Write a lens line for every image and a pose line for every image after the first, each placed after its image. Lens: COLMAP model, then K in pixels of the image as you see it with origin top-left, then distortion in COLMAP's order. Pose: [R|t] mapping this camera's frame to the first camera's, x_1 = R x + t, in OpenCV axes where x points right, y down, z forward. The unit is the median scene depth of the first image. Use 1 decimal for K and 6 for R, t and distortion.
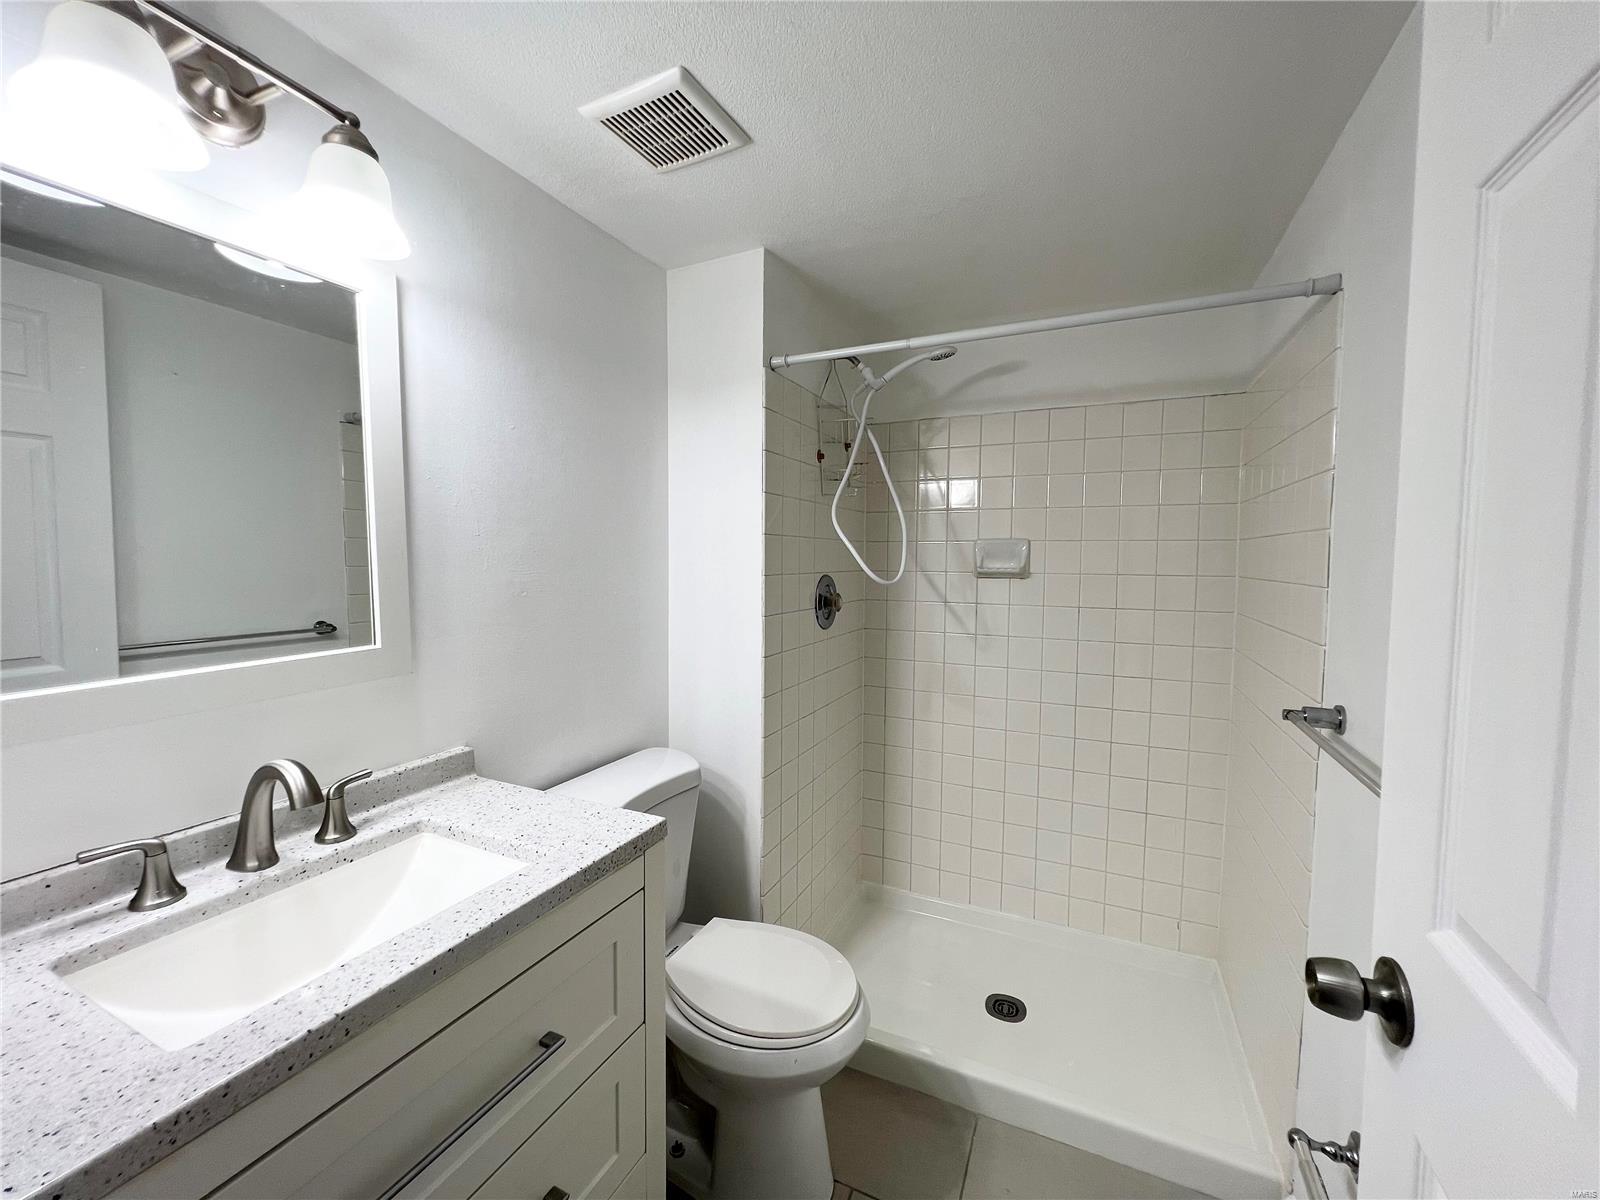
lens RADIAL K [[639.9, 0, 797.3], [0, 639.9, 597.6], [0, 0, 1]] dist [-0.001395, 0.001287]
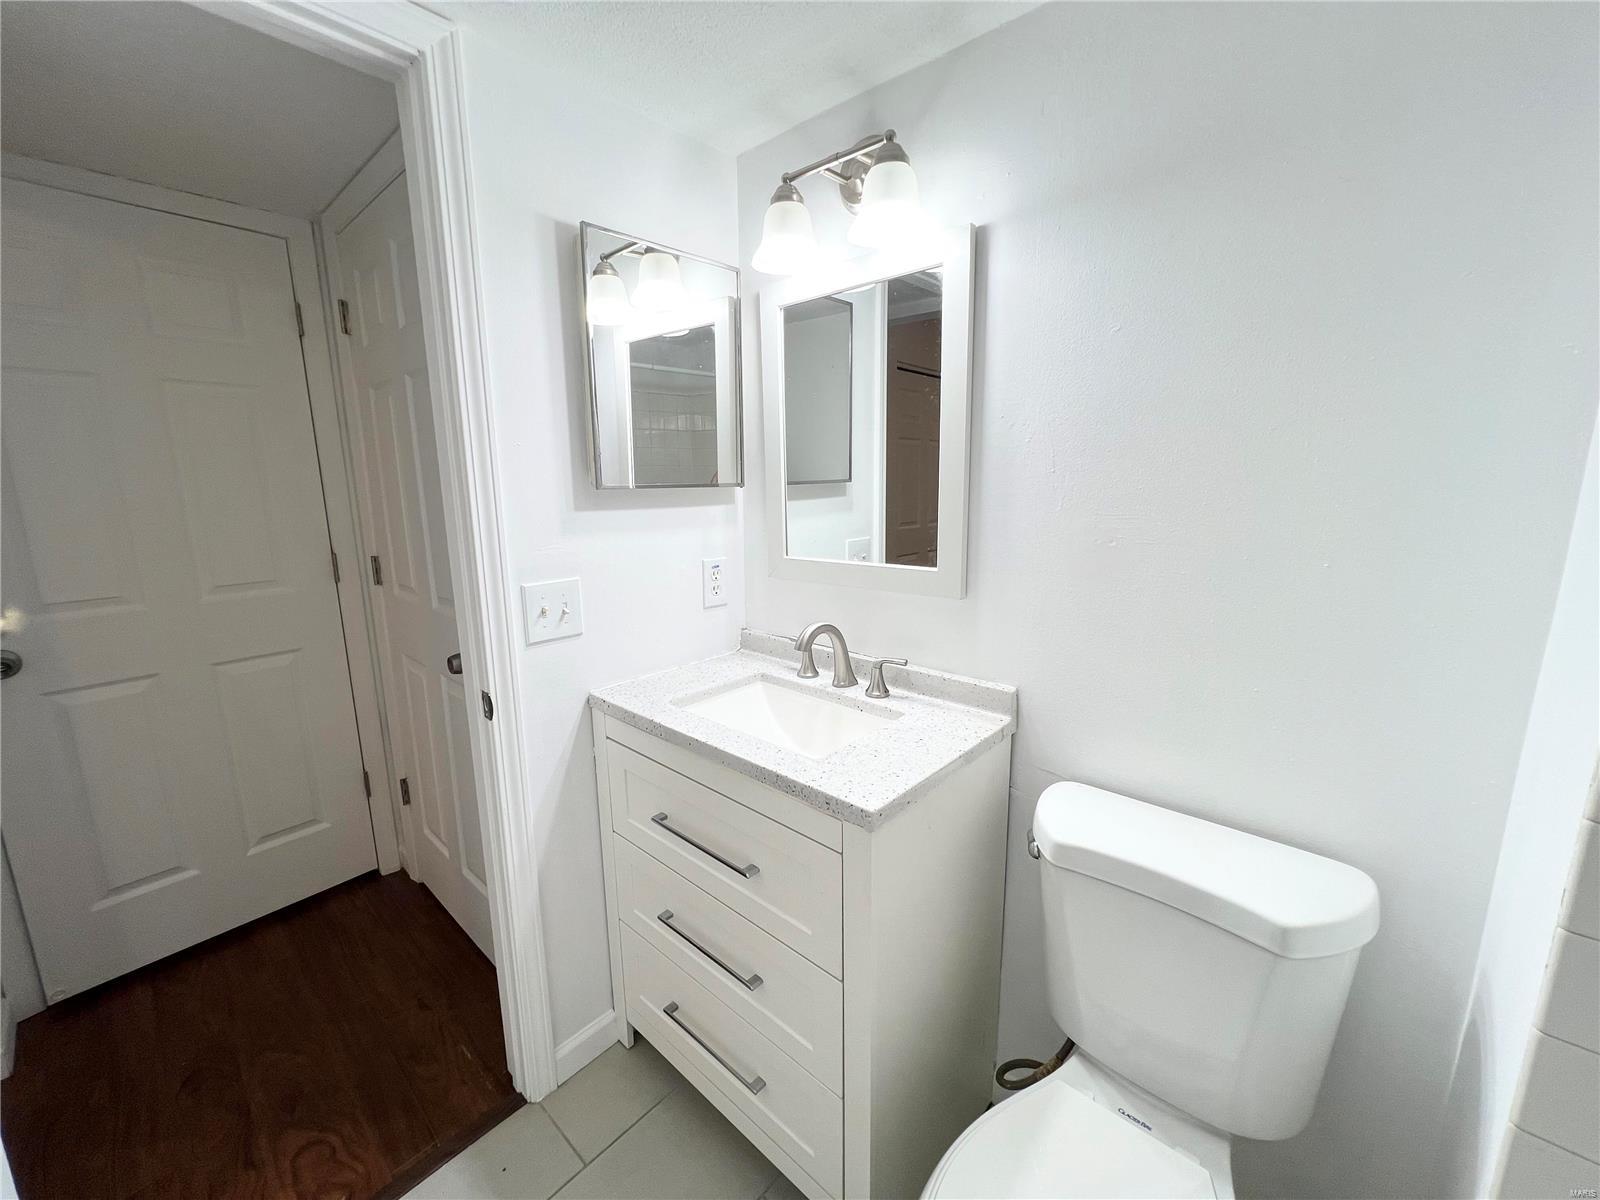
lens RADIAL K [[639.9, 0, 829.8], [0, 639.9, 601.7], [0, 0, 1]] dist [-0.001395, 0.001287]
pose [[-0.263917, 0.169610, -0.949516, 0.479952], [-0.066052, 0.978929, 0.193223, -0.073039], [0.962281, 0.113712, -0.247153, 0.949782]]
